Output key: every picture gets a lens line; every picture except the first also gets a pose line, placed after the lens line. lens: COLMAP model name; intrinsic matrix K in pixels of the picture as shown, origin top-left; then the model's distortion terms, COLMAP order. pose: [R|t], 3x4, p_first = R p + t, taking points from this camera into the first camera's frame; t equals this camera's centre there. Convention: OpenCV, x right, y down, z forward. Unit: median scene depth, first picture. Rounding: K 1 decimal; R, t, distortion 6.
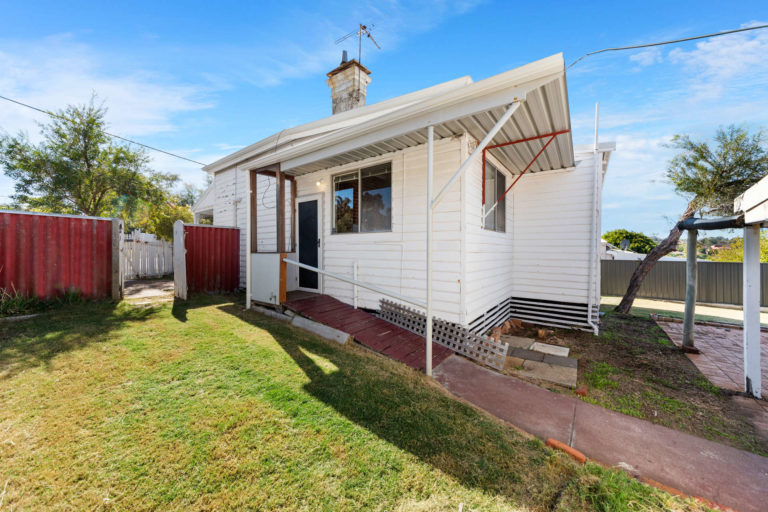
lens RADIAL K [[271.7, 0, 385.1], [0, 271.7, 251.8], [0, 0, 1]] dist [-0.001428, 0.003476]
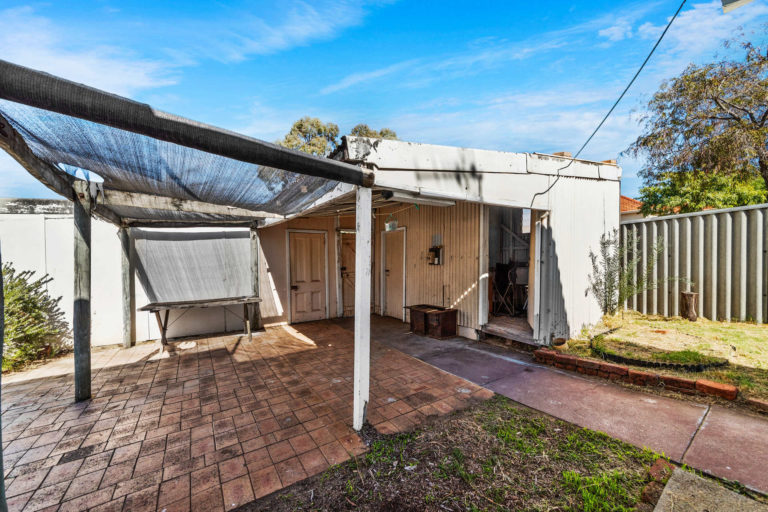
lens RADIAL K [[286.6, 0, 384.9], [0, 286.6, 263.4], [0, 0, 1]] dist [-0.000414, -0.000047]
pose [[-0.947476, 0.003680, 0.319805, 0.464462], [0.007037, 0.999932, 0.009342, 0.041646], [-0.319748, 0.011102, -0.947437, 0.745848]]
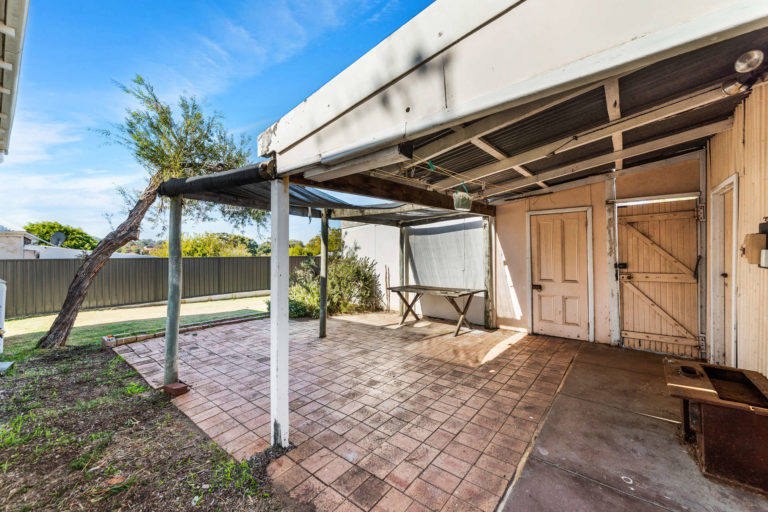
lens RADIAL K [[302.5, 0, 386.4], [0, 302.5, 245.3], [0, 0, 1]] dist [0.000607, 0.000316]
pose [[0.021091, 0.015886, 0.999651, 0.283502], [0.009470, 0.999826, -0.016088, 0.031737], [-0.999733, 0.009806, 0.020937, 0.327221]]
